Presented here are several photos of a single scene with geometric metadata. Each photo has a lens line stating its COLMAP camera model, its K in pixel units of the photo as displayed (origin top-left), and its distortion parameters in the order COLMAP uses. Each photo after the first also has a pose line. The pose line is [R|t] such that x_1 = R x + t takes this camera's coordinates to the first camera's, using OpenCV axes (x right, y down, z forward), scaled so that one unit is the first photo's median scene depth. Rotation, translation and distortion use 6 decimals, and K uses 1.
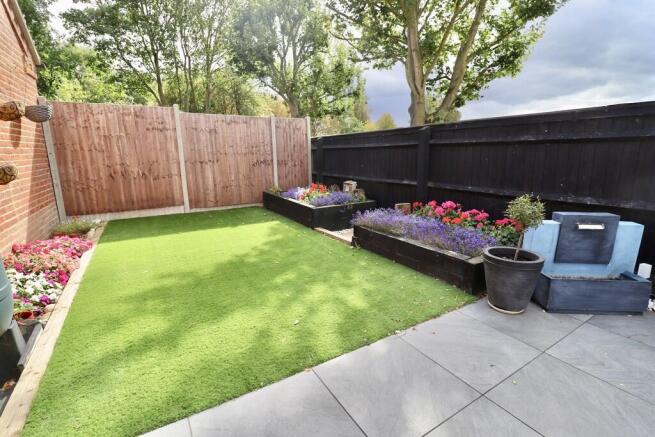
lens RADIAL K [[303.5, 0, 330.7], [0, 303.5, 213.5], [0, 0, 1]] dist [0.003964, -0.014420]
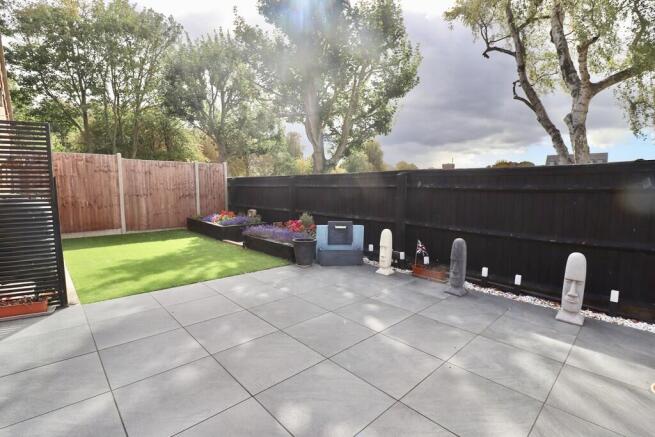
lens RADIAL K [[303.5, 0, 330.7], [0, 303.5, 213.5], [0, 0, 1]] dist [0.003964, -0.014420]
pose [[0.978411, -0.002846, 0.206650, 0.072101], [0.024479, 0.994462, -0.102205, 0.037752], [-0.205215, 0.105058, 0.973062, -0.262327]]
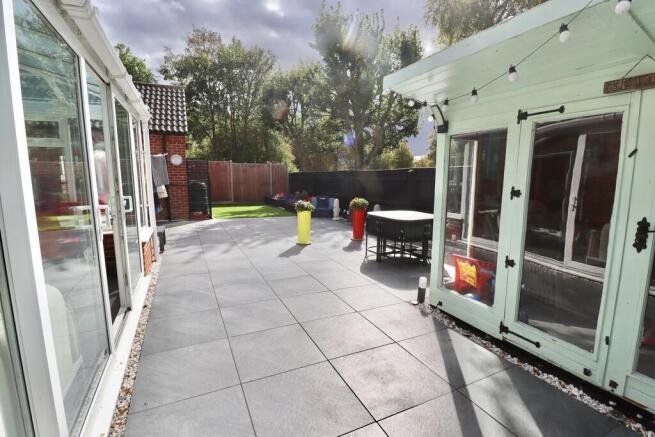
lens RADIAL K [[303.5, 0, 330.7], [0, 303.5, 213.5], [0, 0, 1]] dist [0.003964, -0.014420]
pose [[0.994884, 0.025925, -0.097638, 0.319331], [-0.032988, 0.996899, -0.071441, 0.131202], [0.095483, 0.074297, 0.992655, -0.776492]]
